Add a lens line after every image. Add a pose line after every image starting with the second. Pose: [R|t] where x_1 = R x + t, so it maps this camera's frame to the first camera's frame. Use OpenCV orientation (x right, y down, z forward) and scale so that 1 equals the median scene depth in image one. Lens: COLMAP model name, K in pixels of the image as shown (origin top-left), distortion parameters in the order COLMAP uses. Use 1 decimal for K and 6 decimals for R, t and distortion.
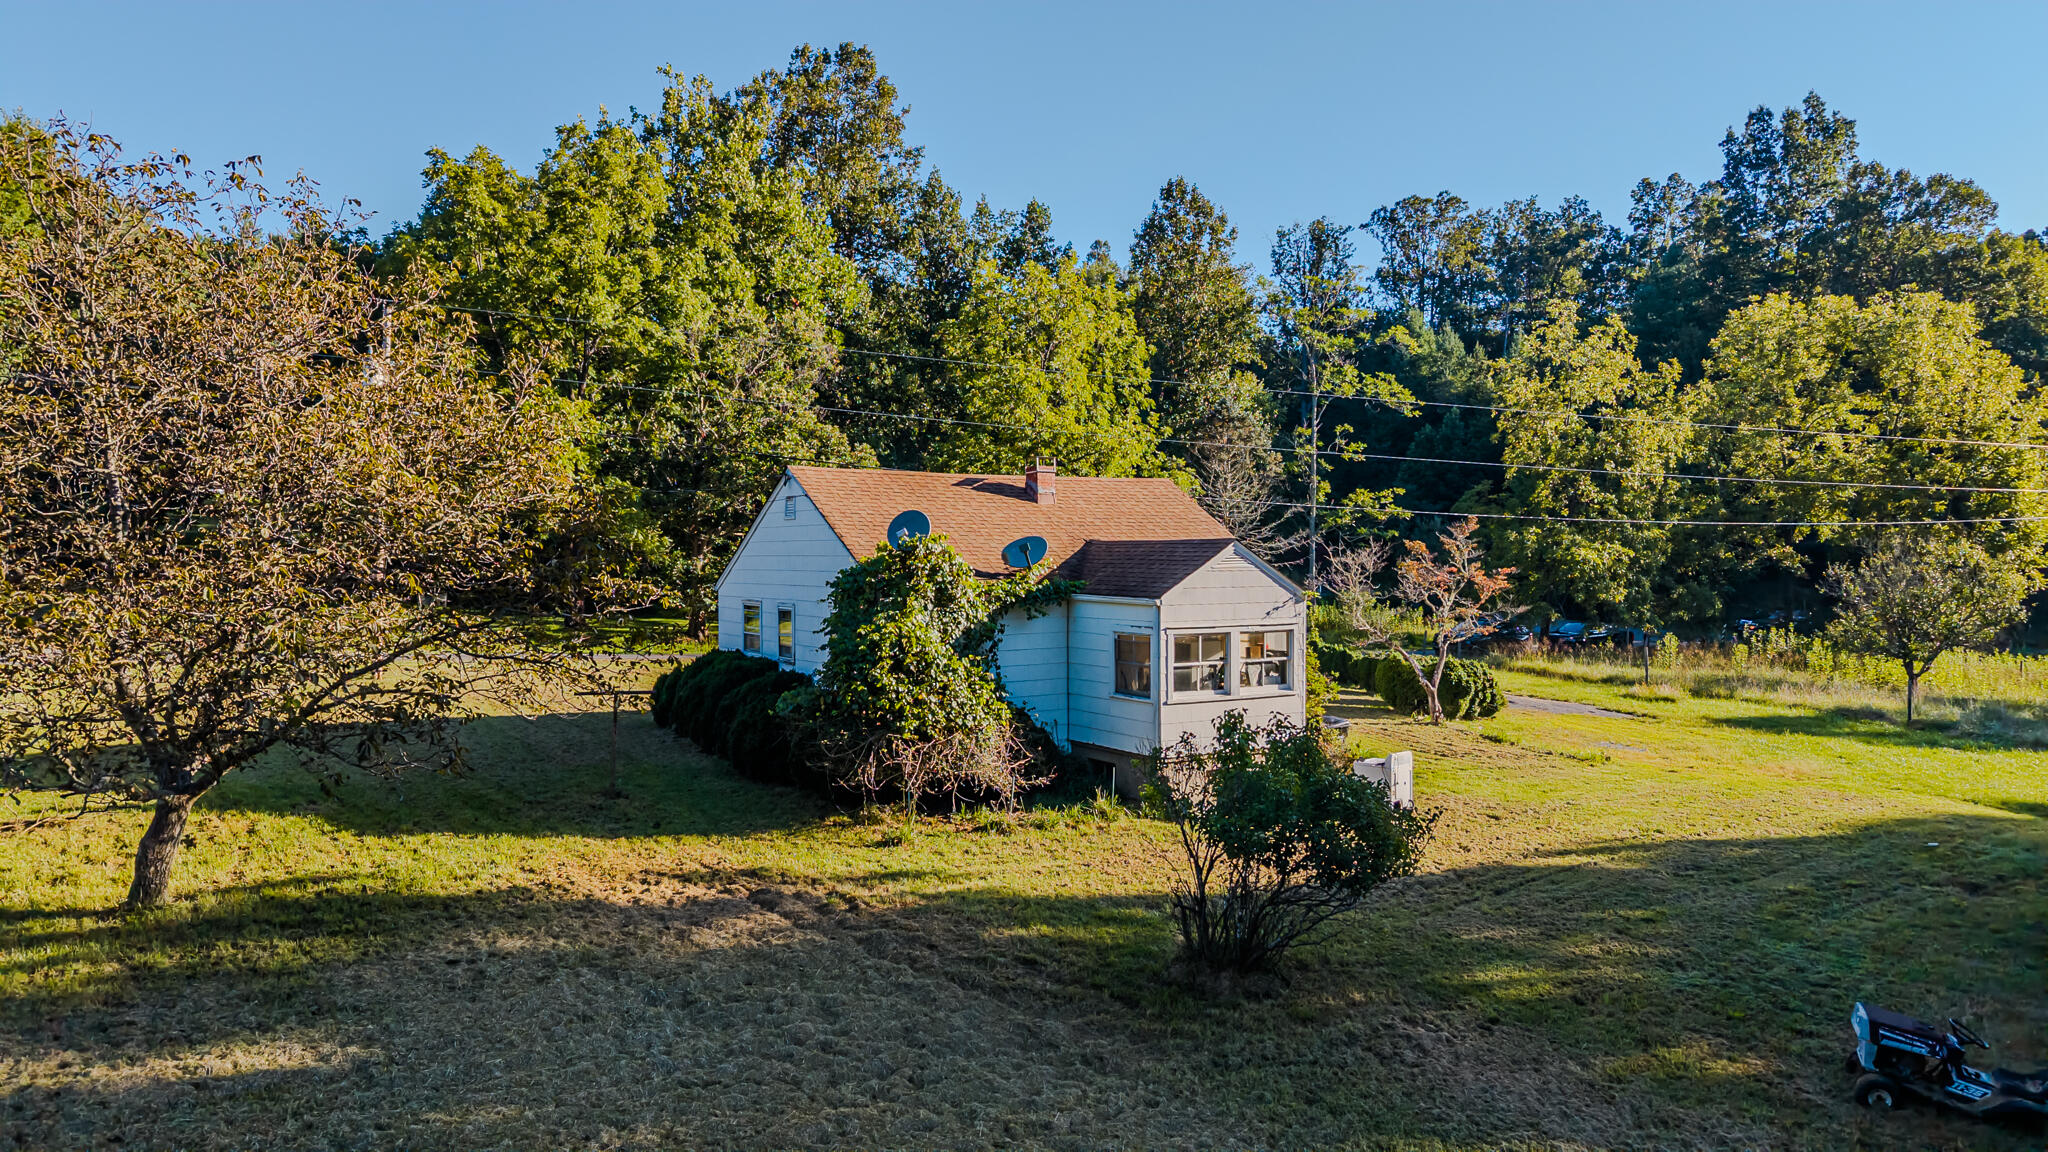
lens RADIAL K [[1362.9, 0, 1026.4], [0, 1362.9, 569.7], [0, 0, 1]] dist [0.034565, -0.047588]
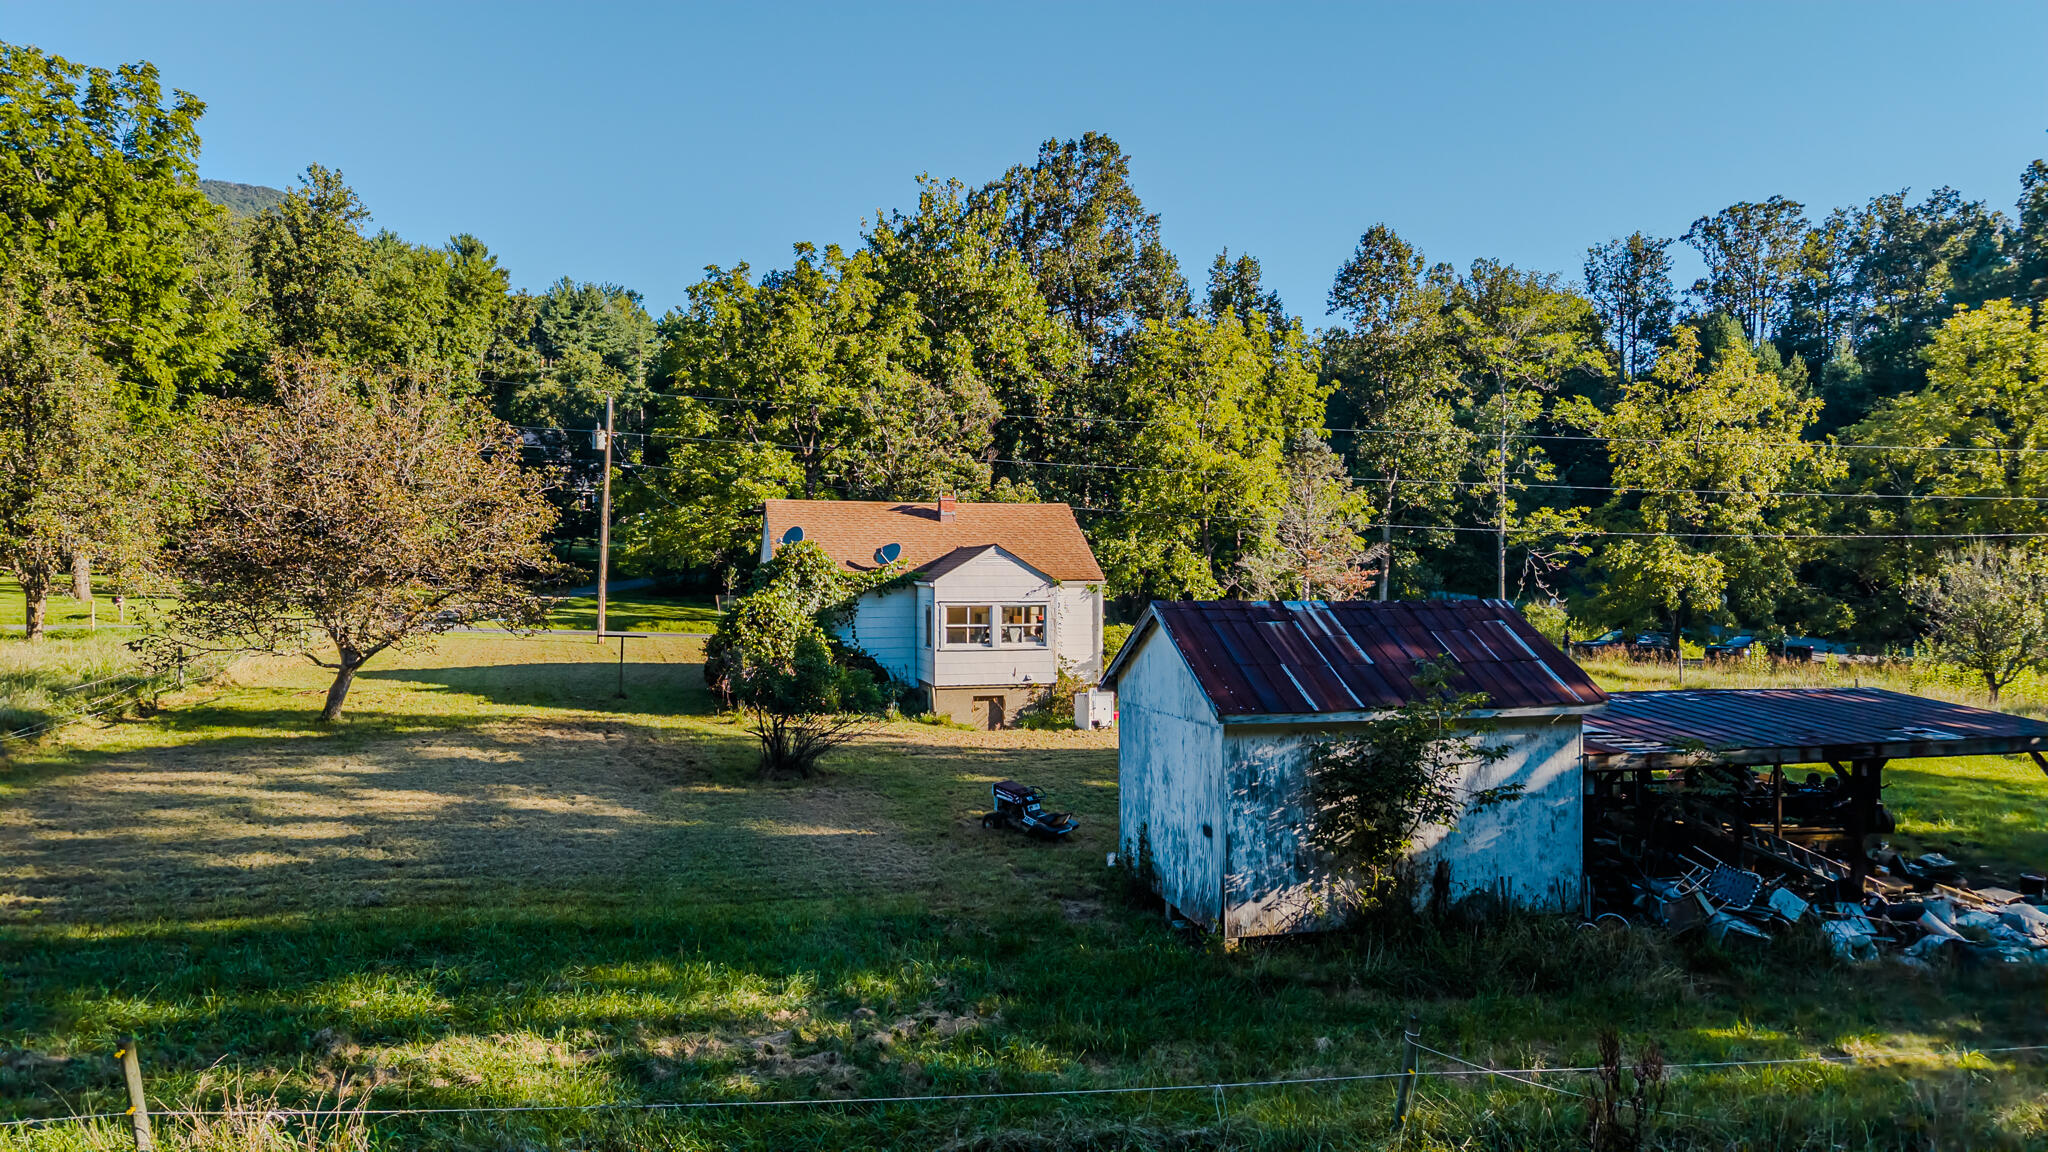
lens RADIAL K [[1362.9, 0, 1026.5], [0, 1362.9, 575.8], [0, 0, 1]] dist [0.034565, -0.047588]
pose [[0.949446, 0.001494, -0.313926, 0.193540], [-0.006026, 0.999891, -0.013465, 0.009692], [0.313872, 0.014676, 0.949352, -0.124130]]
